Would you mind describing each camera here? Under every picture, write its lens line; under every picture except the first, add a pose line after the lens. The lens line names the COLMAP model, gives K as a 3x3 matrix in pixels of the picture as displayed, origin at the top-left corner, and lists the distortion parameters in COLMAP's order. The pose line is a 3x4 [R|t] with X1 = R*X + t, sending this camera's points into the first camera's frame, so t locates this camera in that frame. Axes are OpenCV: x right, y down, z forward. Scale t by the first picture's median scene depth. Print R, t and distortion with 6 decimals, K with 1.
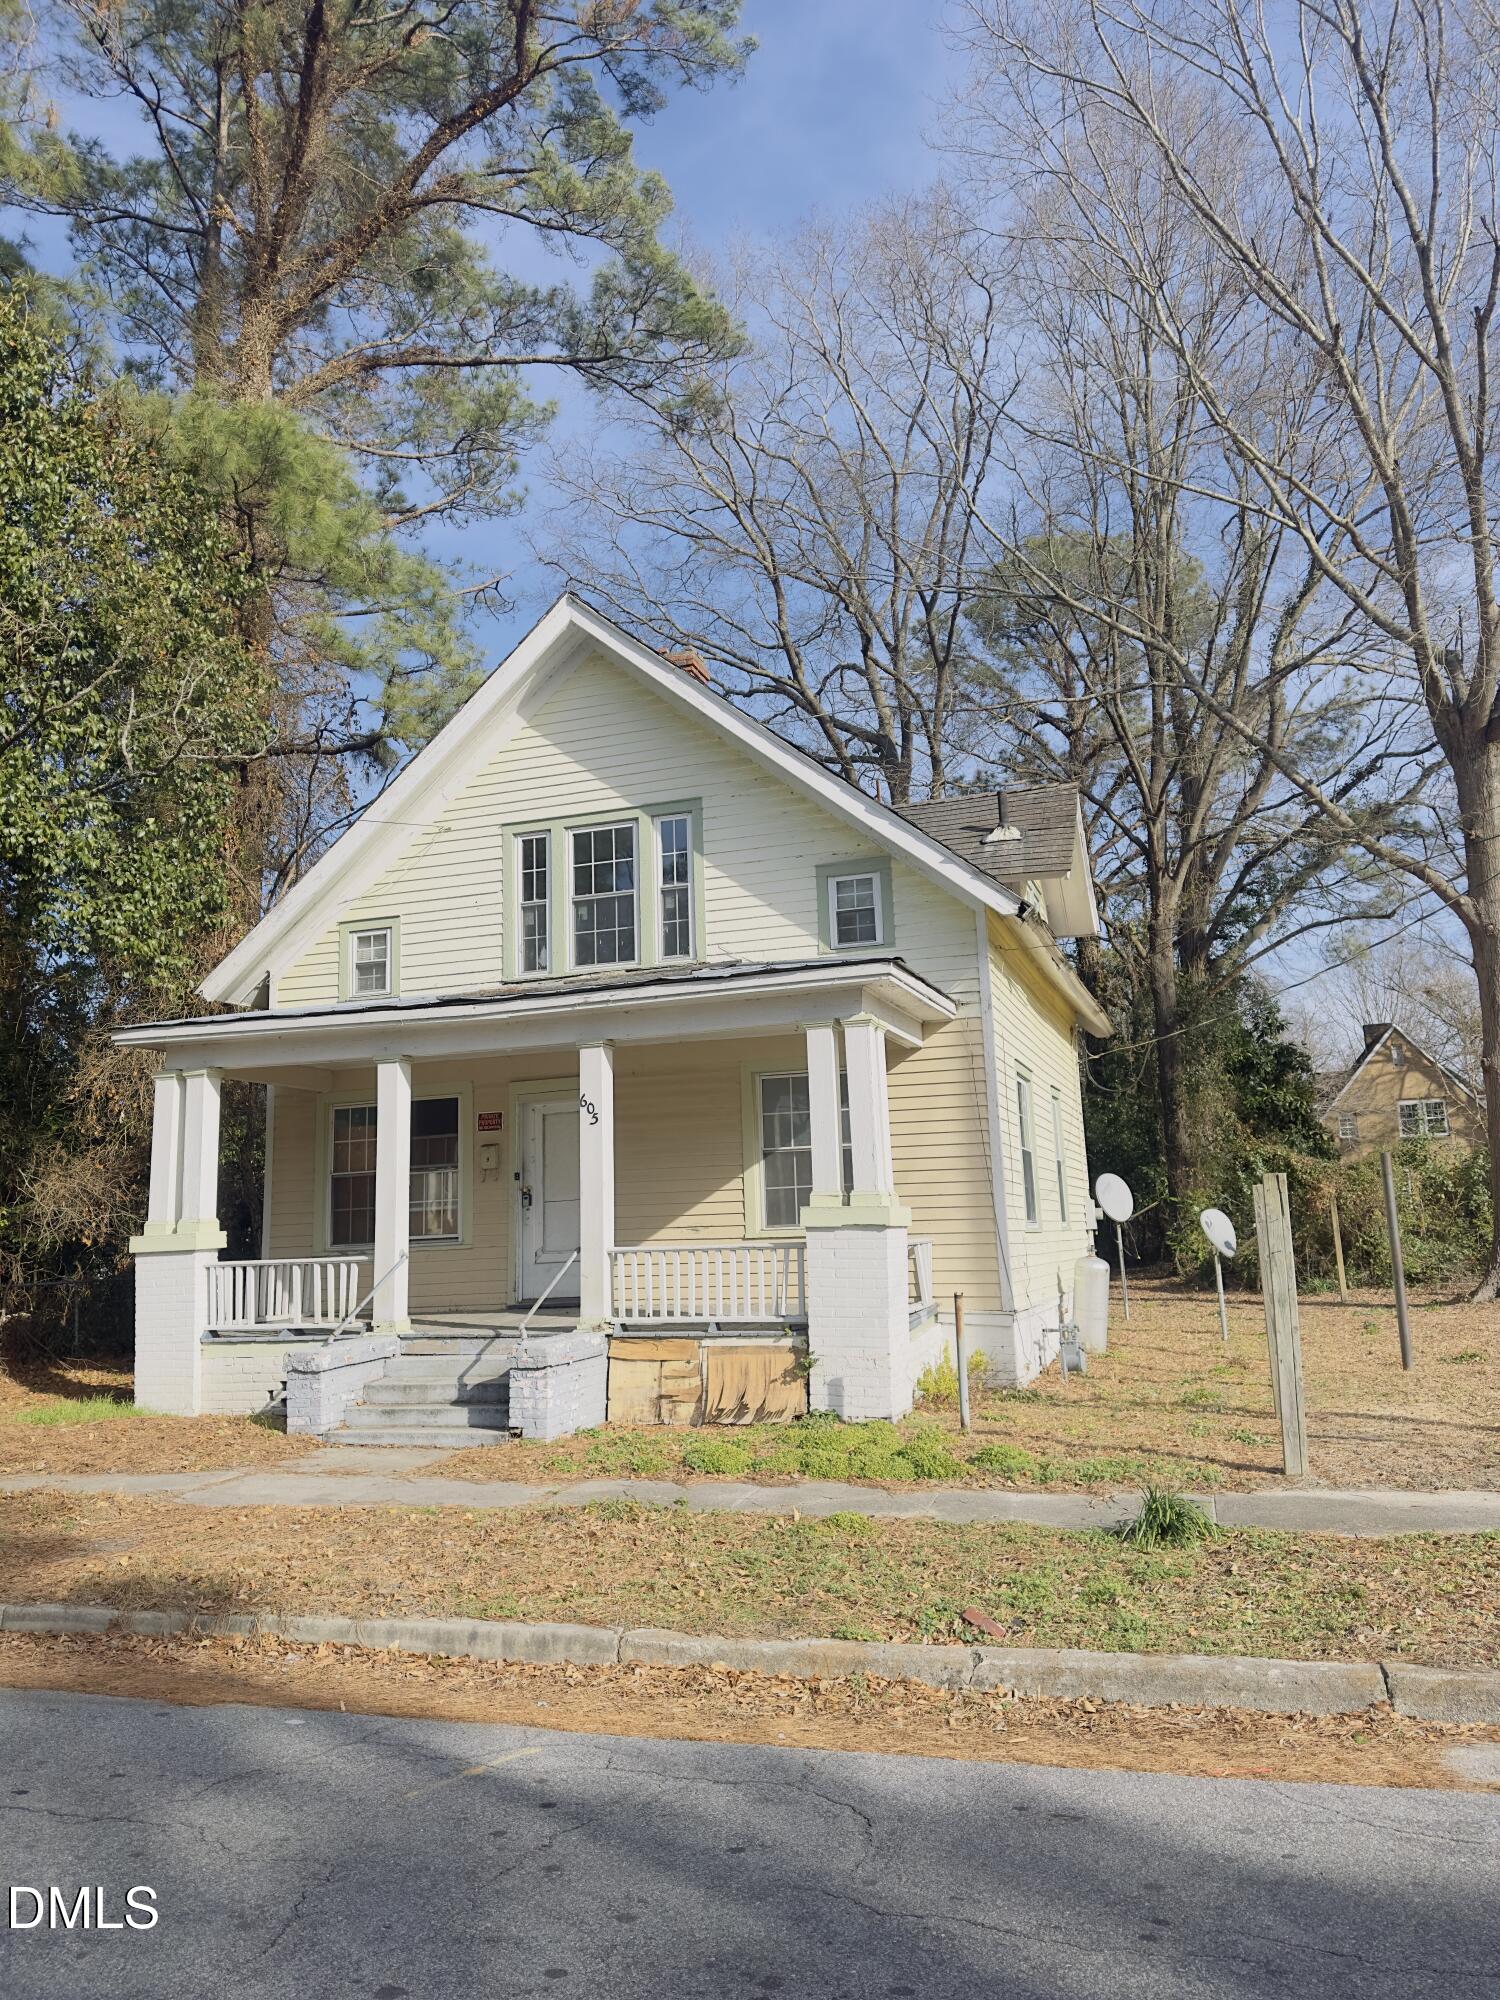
lens RADIAL K [[1347.9, 0, 780.9], [0, 1347.9, 999.2], [0, 0, 1]] dist [0.194334, -0.260741]
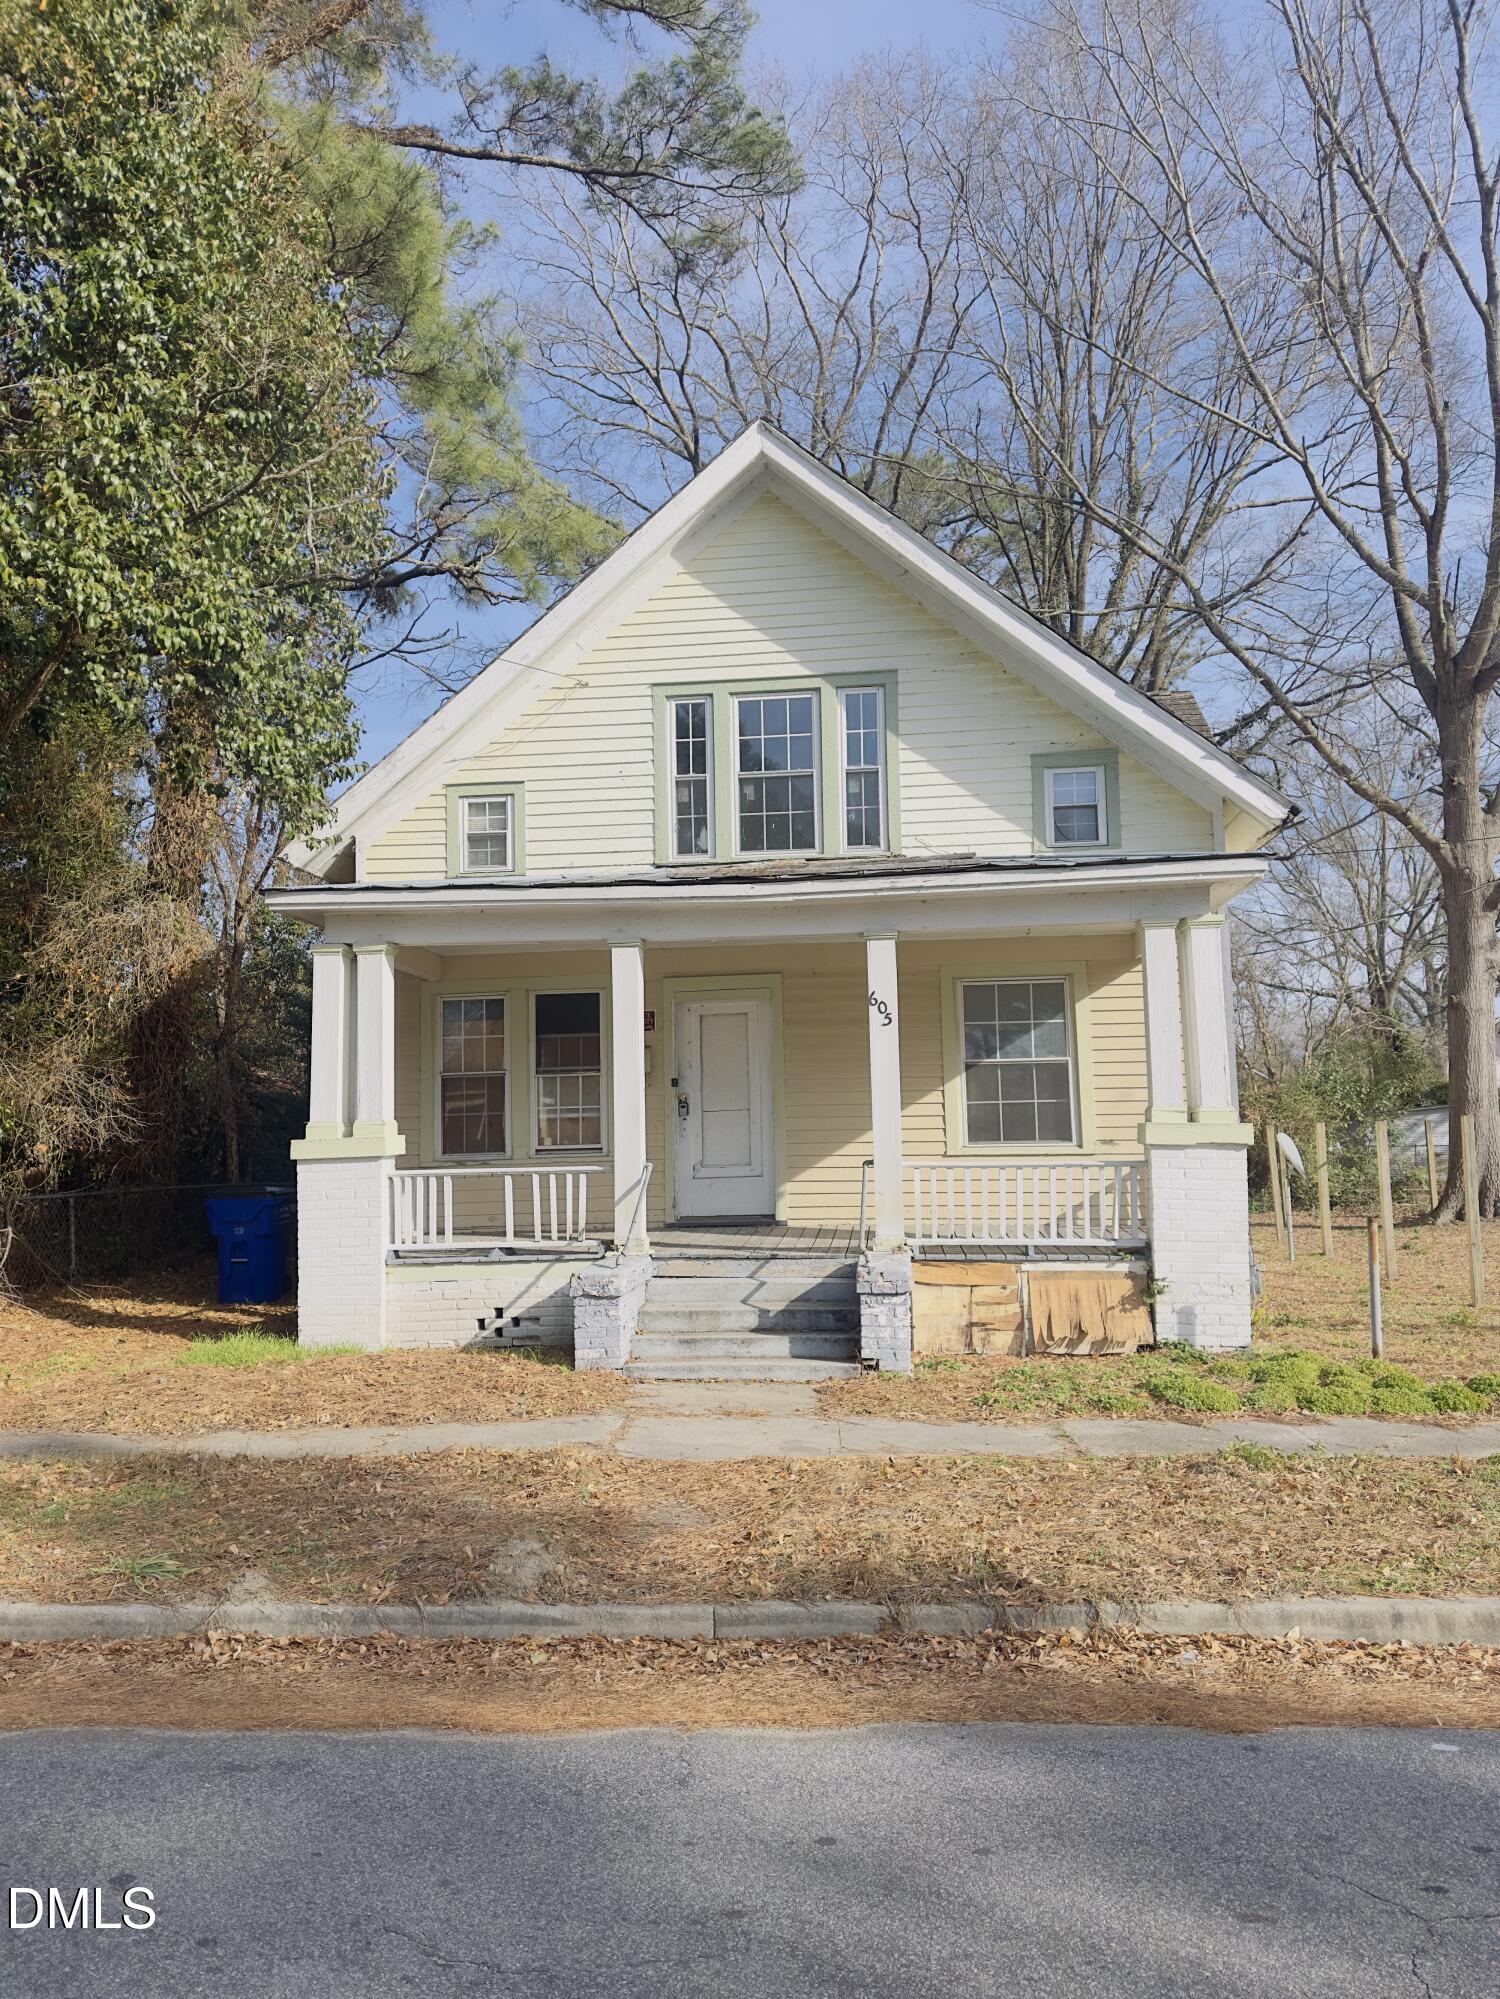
lens RADIAL K [[1347.3, 0, 780.9], [0, 1347.3, 998.7], [0, 0, 1]] dist [0.194334, -0.260741]
pose [[0.975882, 0.036413, 0.215242, -0.319160], [-0.048178, 0.997603, 0.049664, 0.027280], [-0.212917, -0.058836, 0.975297, 0.119528]]
